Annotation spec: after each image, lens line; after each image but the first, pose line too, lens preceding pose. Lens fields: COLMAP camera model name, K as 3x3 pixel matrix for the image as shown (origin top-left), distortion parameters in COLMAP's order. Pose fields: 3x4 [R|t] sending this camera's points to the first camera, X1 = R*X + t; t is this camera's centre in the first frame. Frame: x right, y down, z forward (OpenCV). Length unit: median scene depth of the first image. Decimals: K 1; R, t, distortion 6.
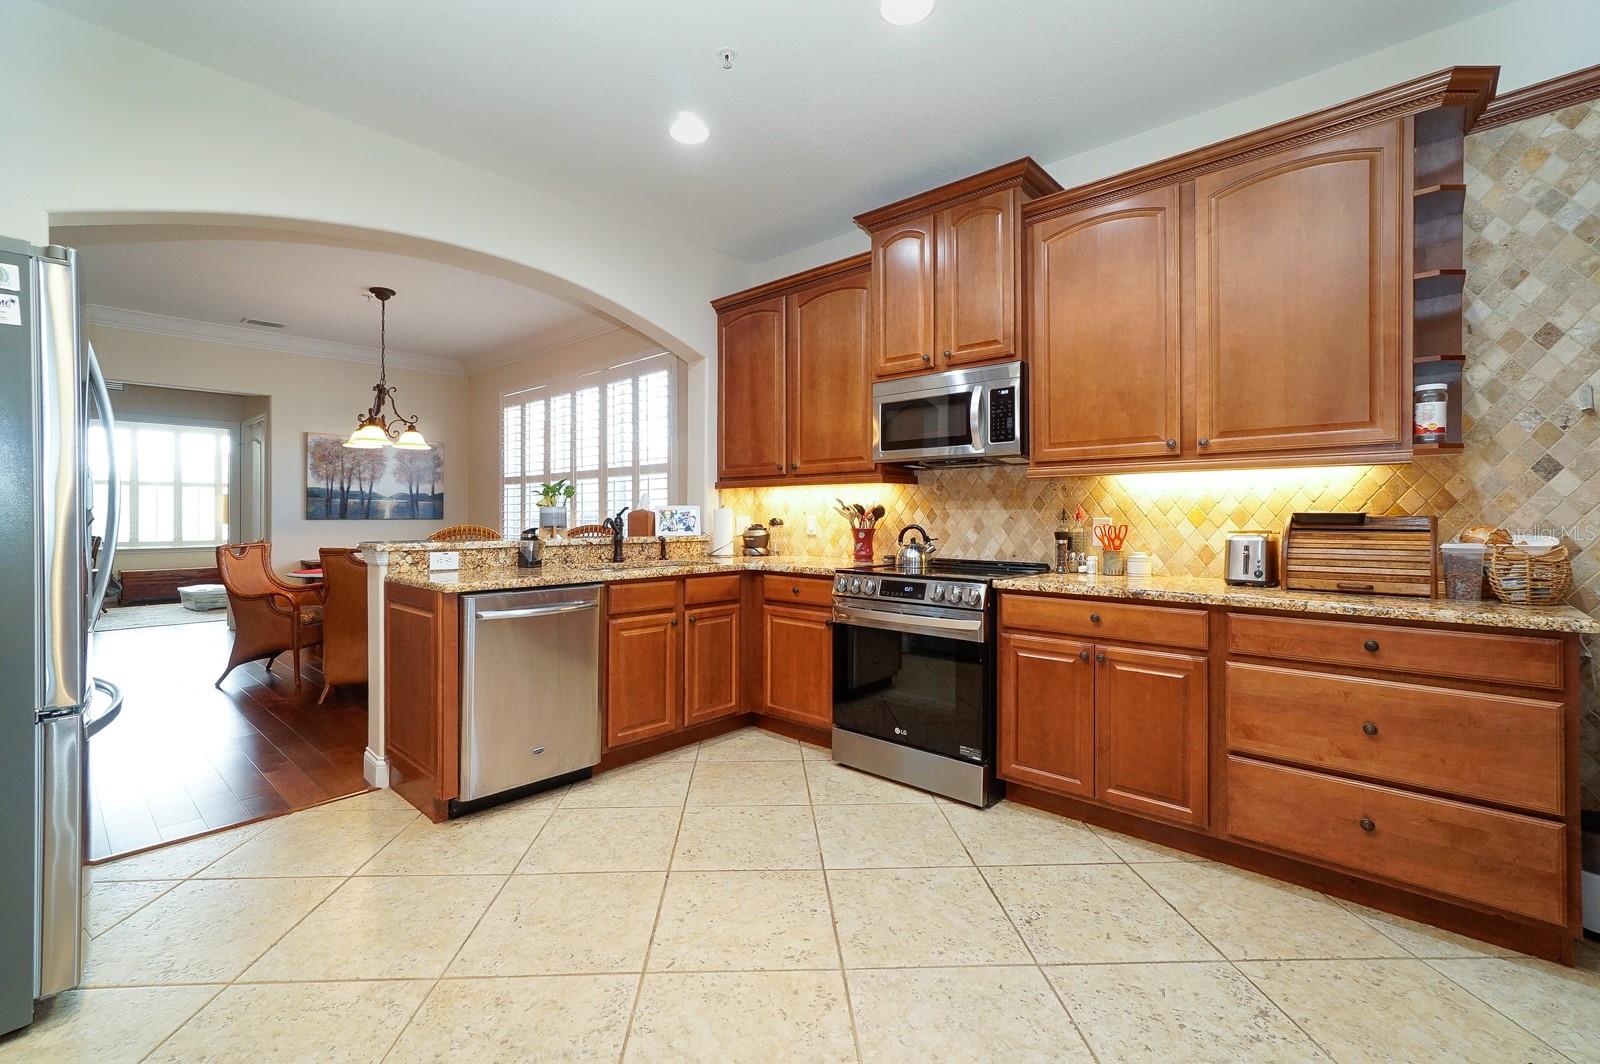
lens RADIAL K [[690.0, 0, 786.7], [0, 690.0, 513.3], [0, 0, 1]] dist [-0.017016, 0.013638]
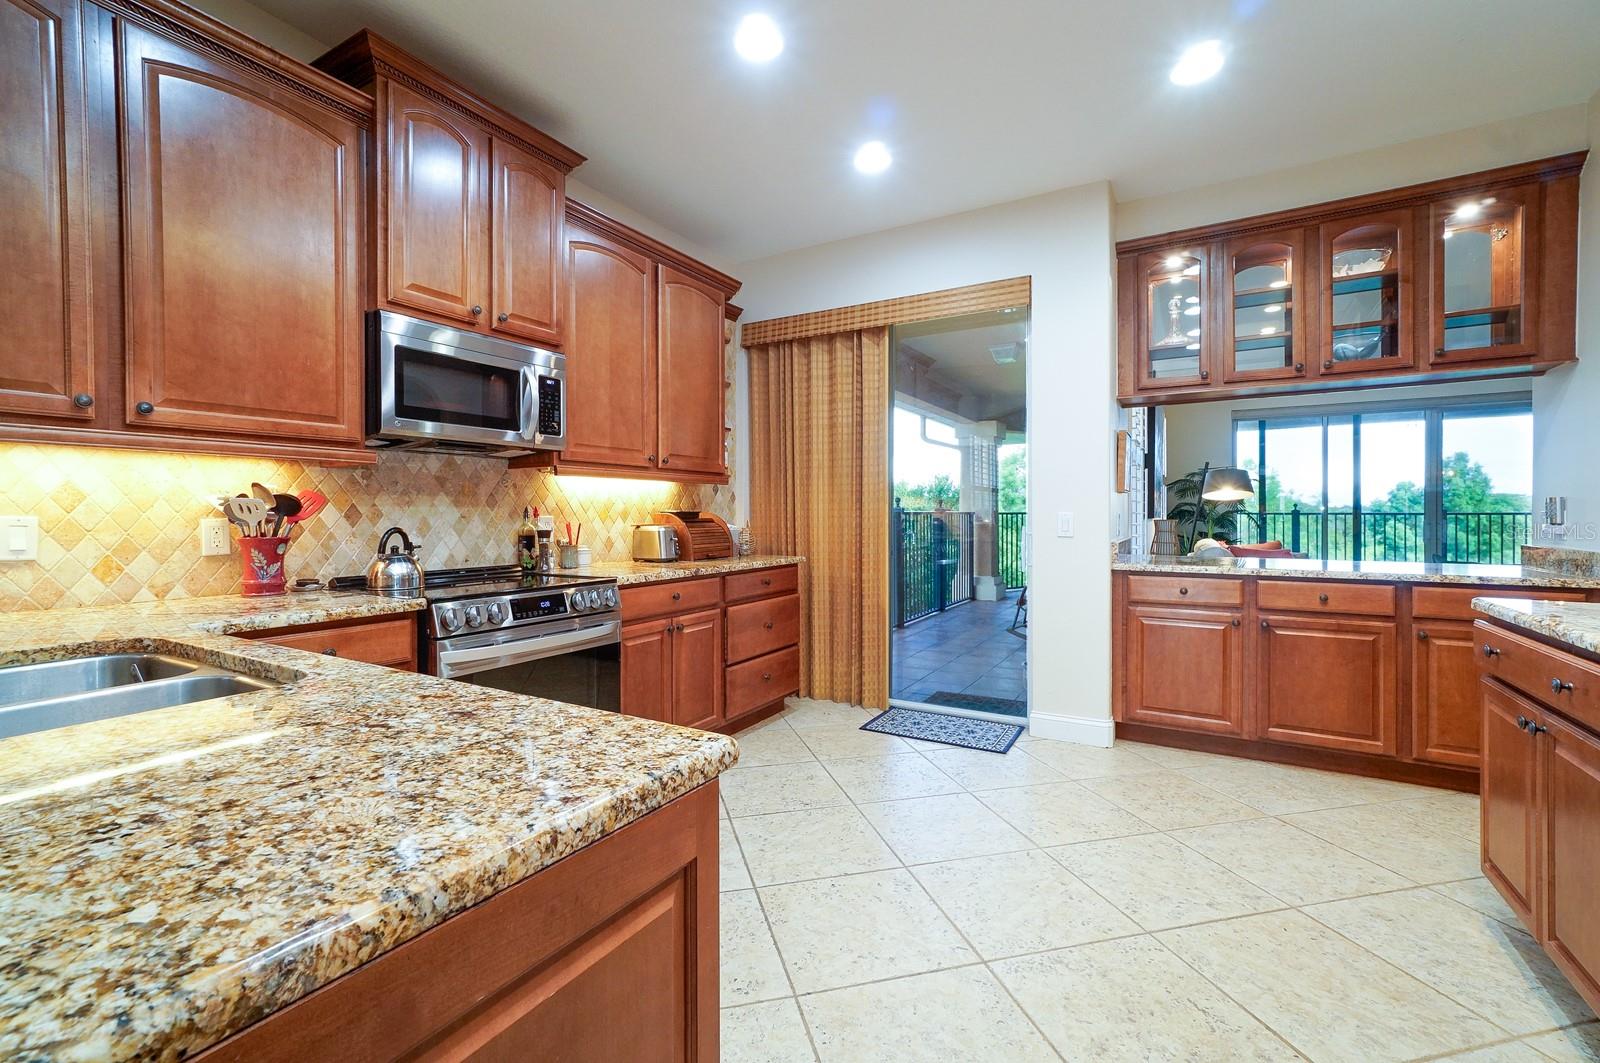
lens RADIAL K [[690.0, 0, 786.7], [0, 690.0, 512.8], [0, 0, 1]] dist [-0.017016, 0.013638]
pose [[-0.194977, 0.002053, 0.980806, -0.603108], [-0.000100, 0.999998, -0.002113, 0.003592], [-0.980808, -0.000510, -0.194976, 0.780967]]
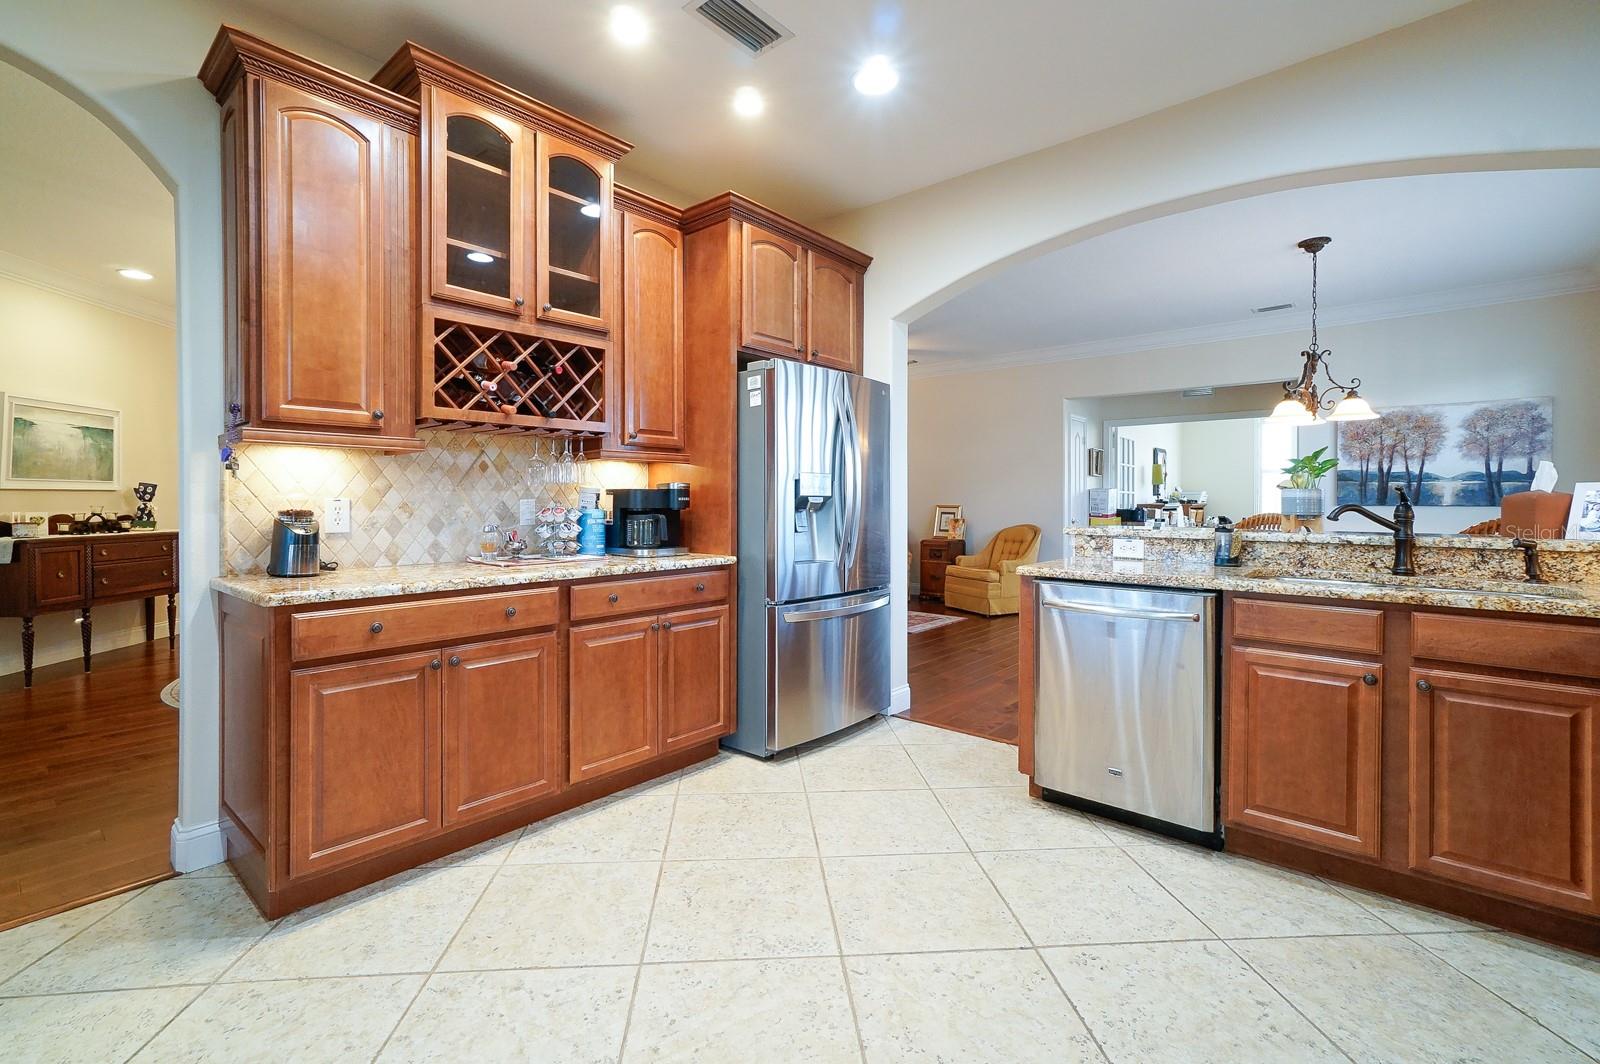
lens RADIAL K [[713.4, 0, 794.9], [0, 713.4, 503.6], [0, 0, 1]] dist [0.000274, 0.000748]
pose [[0.032728, 0.005526, -0.999449, 0.434737], [0.000686, 0.999984, 0.005551, 0.001617], [0.999464, -0.000867, 0.032723, 0.472449]]
